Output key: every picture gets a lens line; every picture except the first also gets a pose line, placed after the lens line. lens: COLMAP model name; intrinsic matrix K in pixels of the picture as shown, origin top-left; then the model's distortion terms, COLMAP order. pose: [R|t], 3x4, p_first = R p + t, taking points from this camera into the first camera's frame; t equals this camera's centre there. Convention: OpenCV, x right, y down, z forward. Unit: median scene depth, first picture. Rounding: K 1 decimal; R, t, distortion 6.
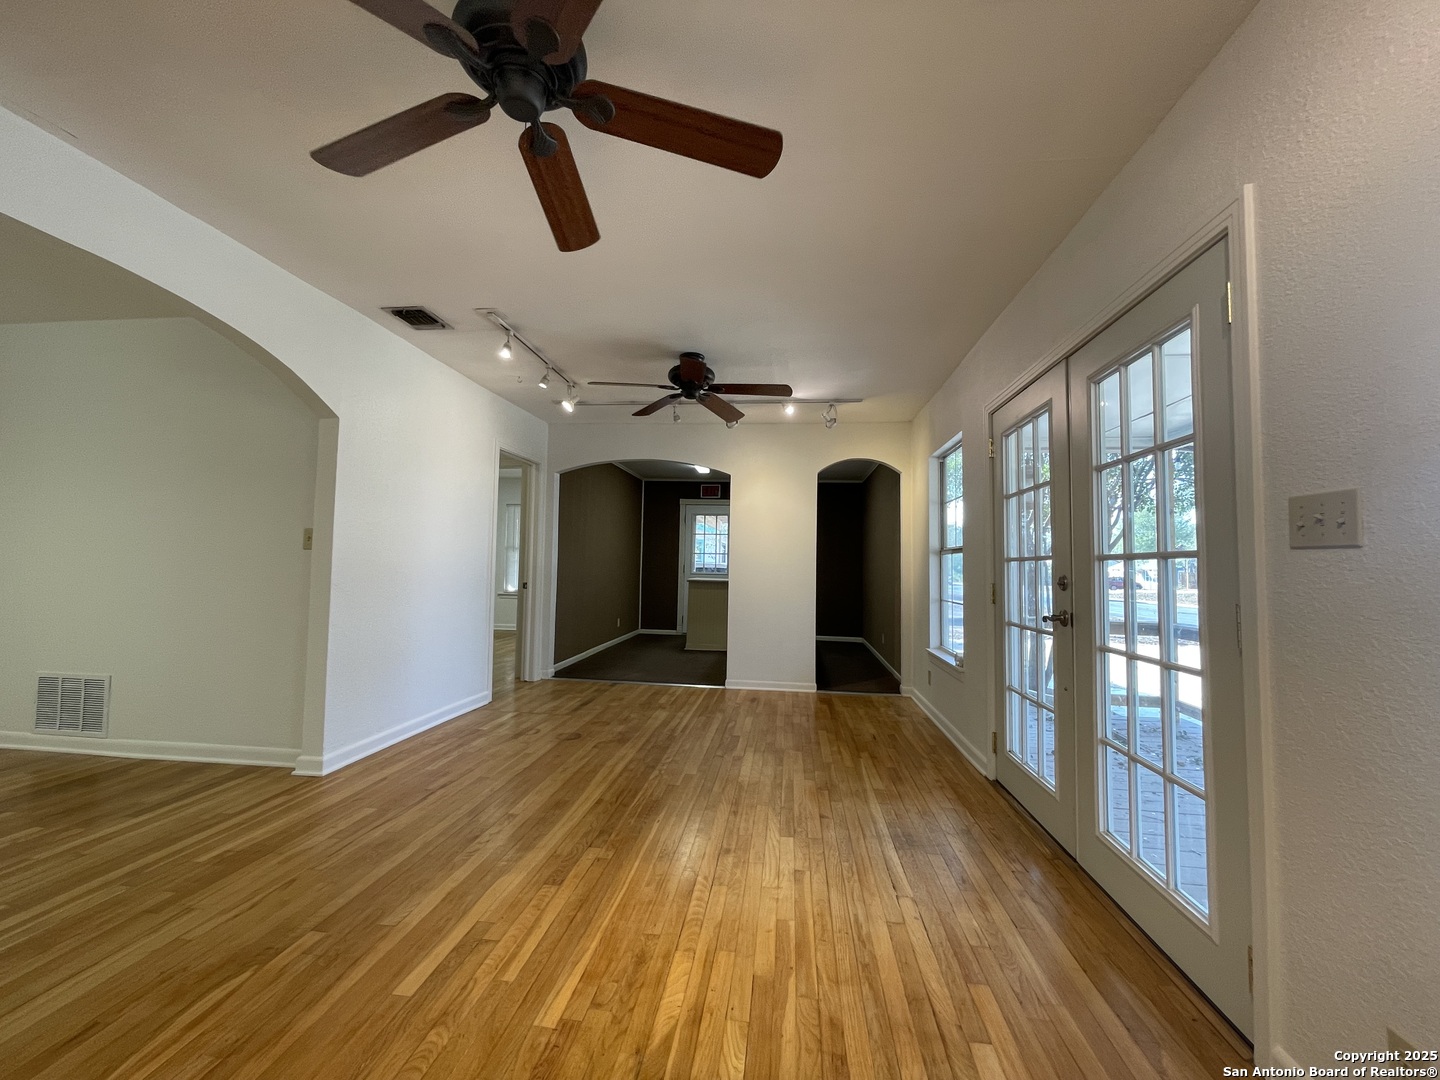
lens RADIAL K [[585.4, 0, 720.0], [0, 585.4, 540.0], [0, 0, 1]] dist [-0.012338, 0.005009]
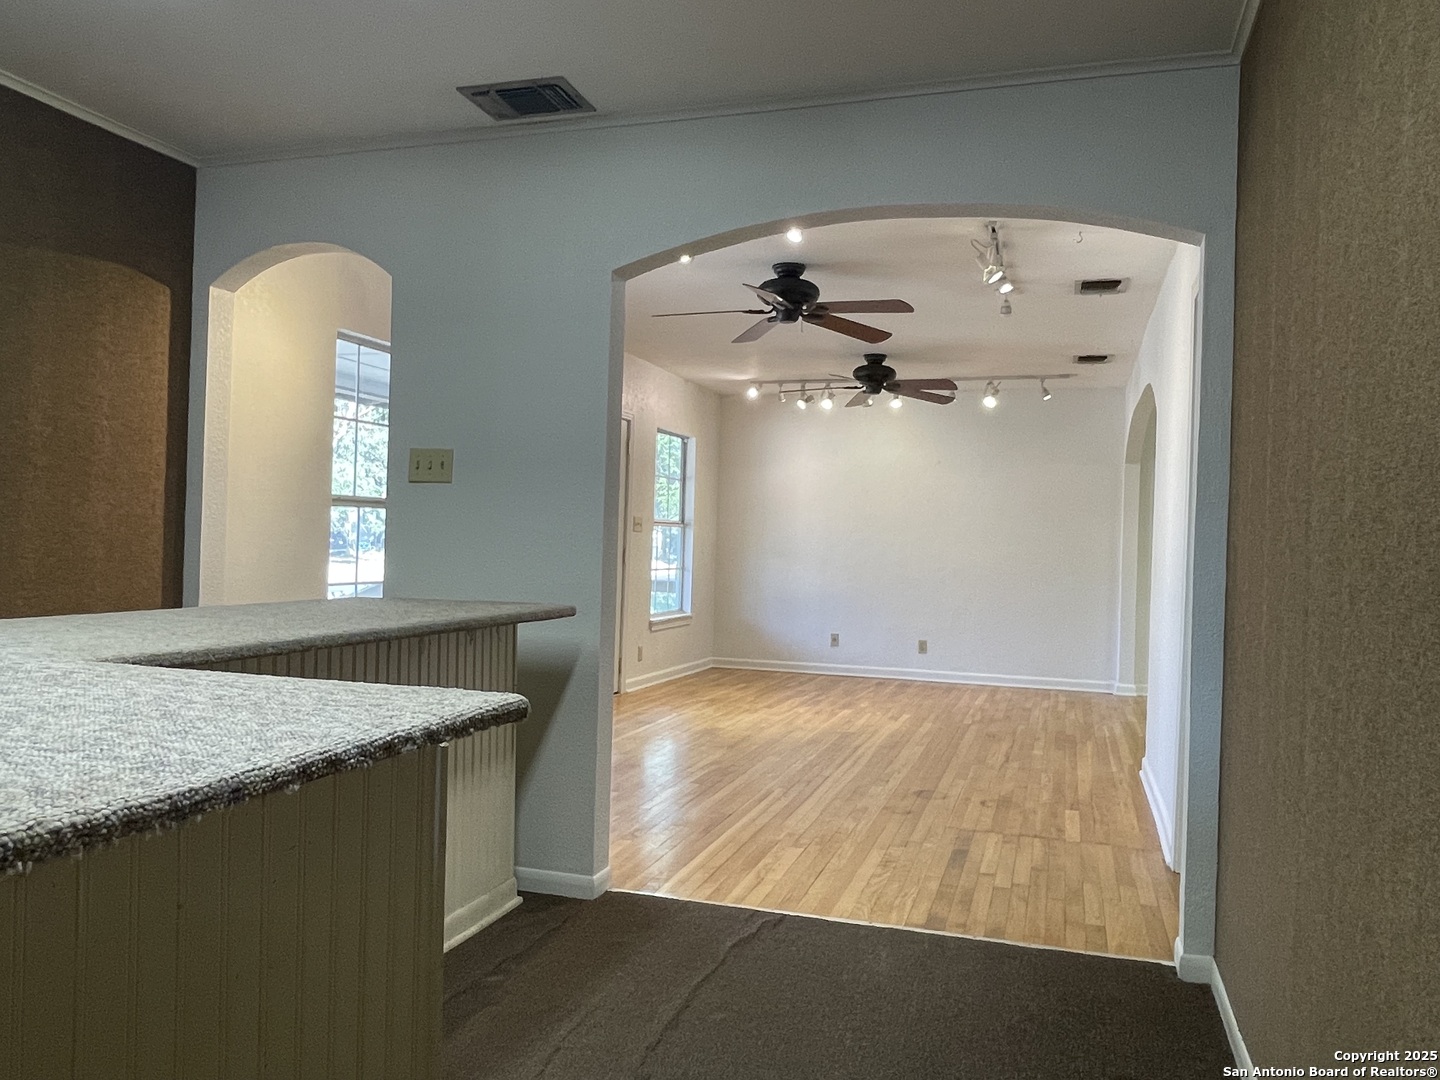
lens RADIAL K [[1065.2, 0, 720.0], [0, 1065.2, 540.0], [0, 0, 1]] dist [-0.006185, -0.005400]
pose [[-0.978953, -0.049337, 0.198031, -0.330788], [-0.058465, 0.997467, -0.040515, 0.126790], [-0.195531, -0.051240, -0.979358, 3.086596]]
